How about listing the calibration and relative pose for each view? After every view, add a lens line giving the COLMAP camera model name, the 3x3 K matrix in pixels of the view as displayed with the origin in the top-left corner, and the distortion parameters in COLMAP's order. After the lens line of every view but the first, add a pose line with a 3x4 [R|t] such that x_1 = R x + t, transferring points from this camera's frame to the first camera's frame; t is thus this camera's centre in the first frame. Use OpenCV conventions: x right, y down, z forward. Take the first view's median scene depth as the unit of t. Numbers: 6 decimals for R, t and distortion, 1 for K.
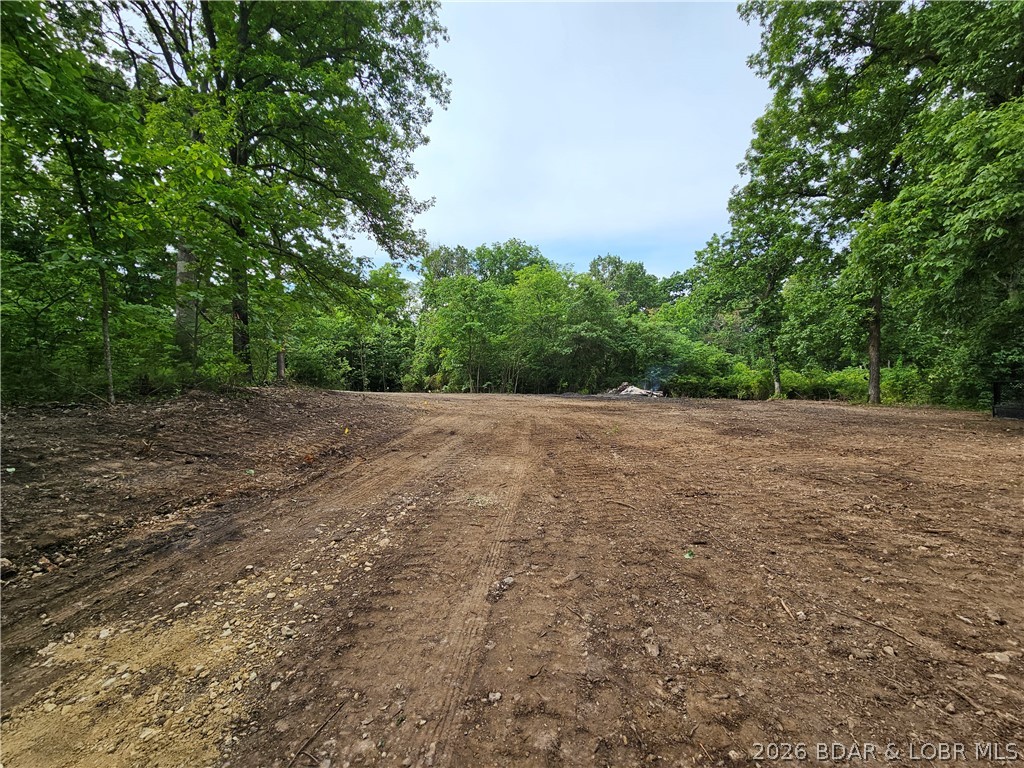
lens RADIAL K [[415.1, 0, 512.0], [0, 415.1, 384.0], [0, 0, 1]] dist [0.000532, -0.002167]
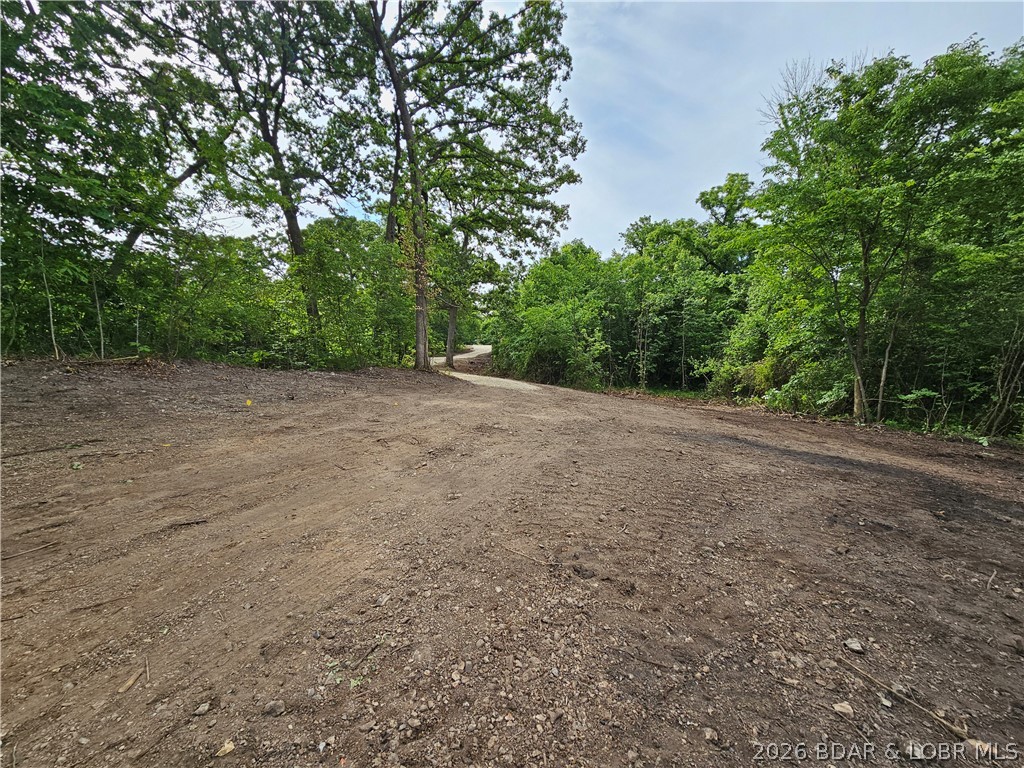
lens RADIAL K [[415.1, 0, 512.0], [0, 415.1, 384.0], [0, 0, 1]] dist [0.000532, -0.002167]
pose [[0.617018, 0.069799, -0.783847, -0.007701], [-0.043816, 0.997561, 0.054339, -0.011179], [0.785728, 0.000816, 0.618572, 0.552961]]
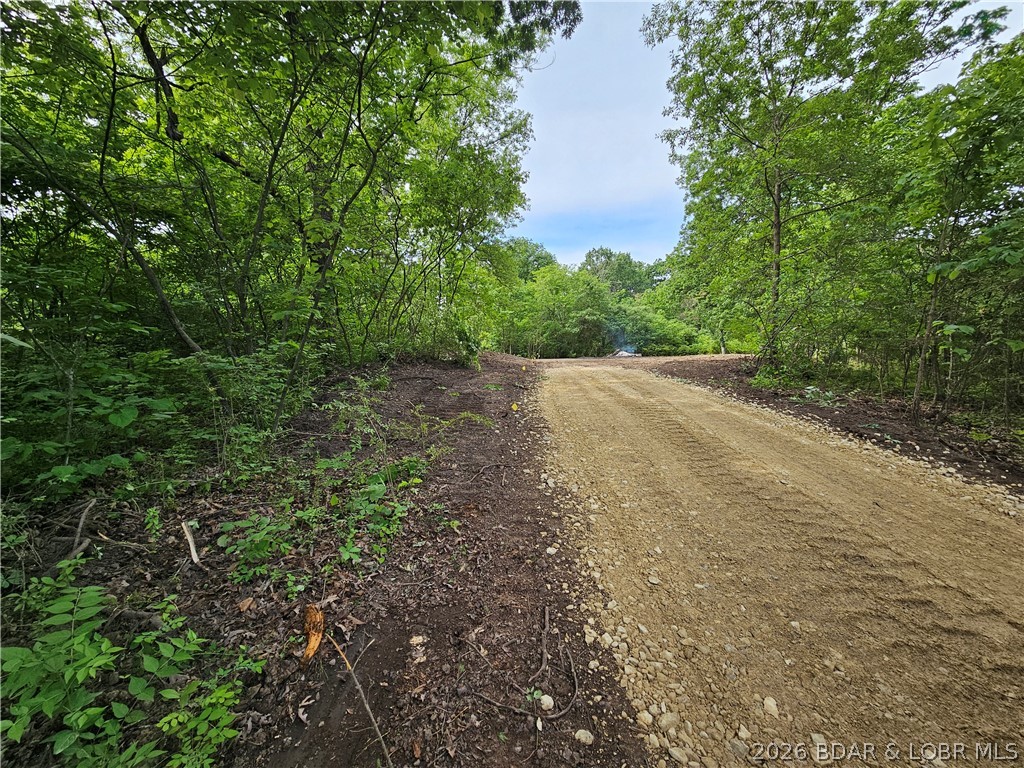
lens RADIAL K [[415.1, 0, 512.0], [0, 415.1, 384.0], [0, 0, 1]] dist [0.000532, -0.002167]
pose [[0.999215, -0.035732, 0.017101, -0.098266], [0.034911, 0.998326, 0.046114, 0.025626], [-0.018720, -0.045481, 0.998790, -0.348798]]
